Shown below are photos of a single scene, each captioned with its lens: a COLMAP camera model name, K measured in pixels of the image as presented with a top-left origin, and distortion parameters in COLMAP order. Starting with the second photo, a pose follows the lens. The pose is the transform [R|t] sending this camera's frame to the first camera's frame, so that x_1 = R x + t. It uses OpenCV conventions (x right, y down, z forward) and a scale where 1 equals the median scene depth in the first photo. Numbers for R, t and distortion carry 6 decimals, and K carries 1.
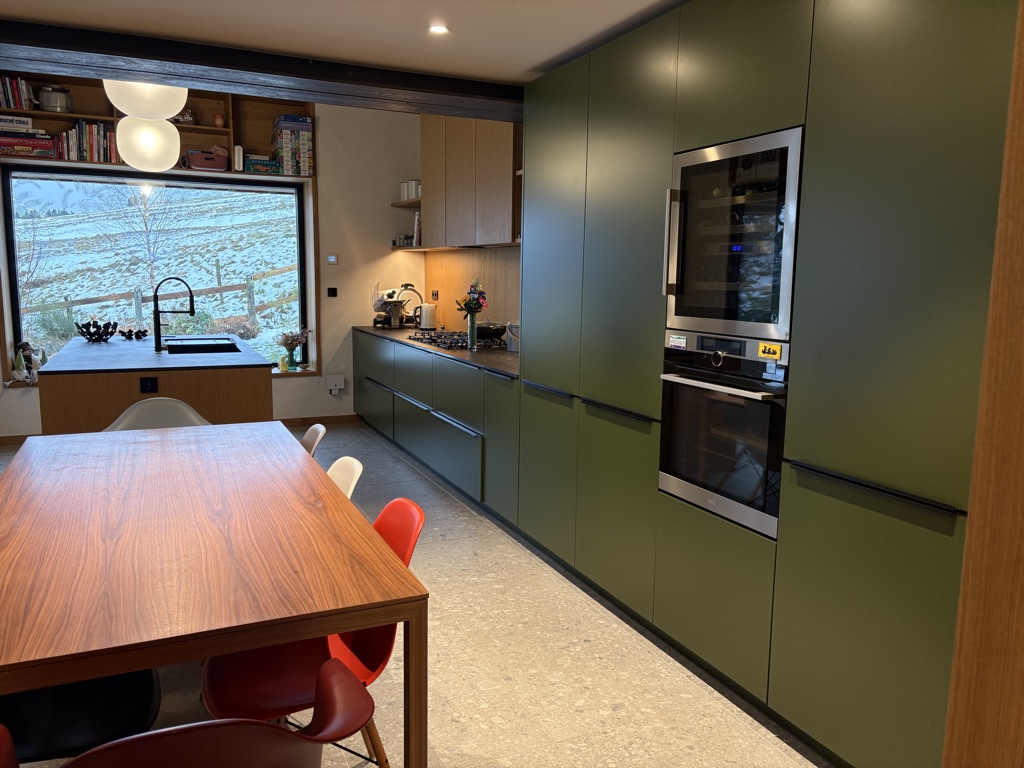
lens RADIAL K [[767.7, 0, 509.3], [0, 767.7, 381.7], [0, 0, 1]] dist [0.040839, -0.053615]
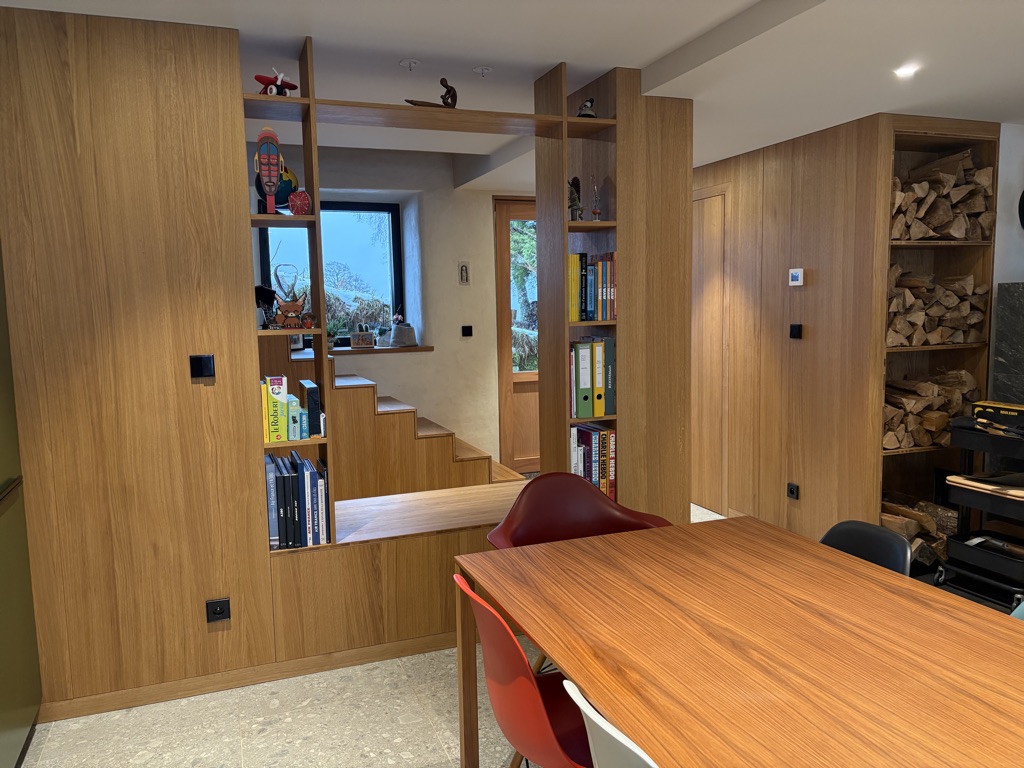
lens RADIAL K [[767.7, 0, 515.6], [0, 767.7, 392.0], [0, 0, 1]] dist [0.040839, -0.053615]
pose [[-0.998109, 0.000144, 0.061474, -0.198289], [0.015370, 0.968824, 0.247272, -0.213209], [-0.059522, 0.247749, -0.966994, 1.507245]]
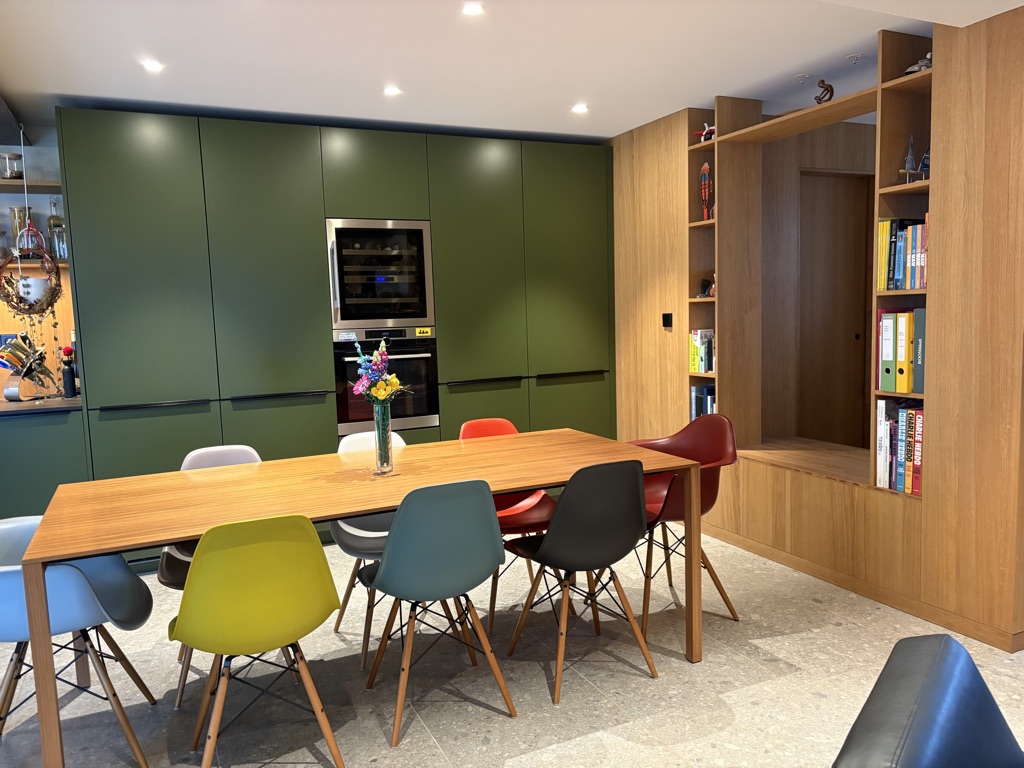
lens RADIAL K [[767.7, 0, 509.2], [0, 767.7, 386.0], [0, 0, 1]] dist [0.040839, -0.053615]
pose [[-0.006931, -0.113223, 0.993545, -1.600920], [0.165721, 0.979700, 0.112802, -0.089157], [-0.986148, 0.165433, 0.011974, 0.781415]]
